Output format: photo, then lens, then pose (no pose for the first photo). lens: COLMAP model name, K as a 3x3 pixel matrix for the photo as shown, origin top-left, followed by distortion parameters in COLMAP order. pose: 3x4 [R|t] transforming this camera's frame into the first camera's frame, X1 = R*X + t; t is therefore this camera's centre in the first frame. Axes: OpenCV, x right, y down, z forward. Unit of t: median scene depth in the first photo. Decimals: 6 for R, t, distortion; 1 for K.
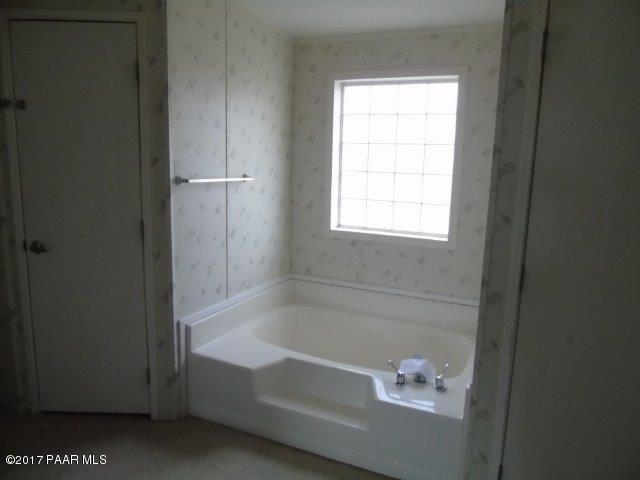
lens RADIAL K [[475.6, 0, 317.9], [0, 475.6, 239.1], [0, 0, 1]] dist [-0.027704, 0.005450]
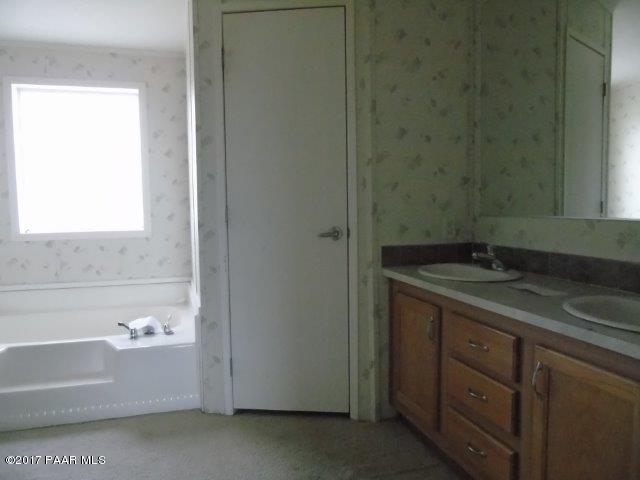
lens RADIAL K [[475.6, 0, 317.9], [0, 475.6, 239.1], [0, 0, 1]] dist [-0.027704, 0.005450]
pose [[0.746623, -0.084723, 0.659831, -0.178228], [0.150433, 0.987667, -0.043402, 0.143850], [-0.648016, 0.131665, 0.750160, -0.139920]]
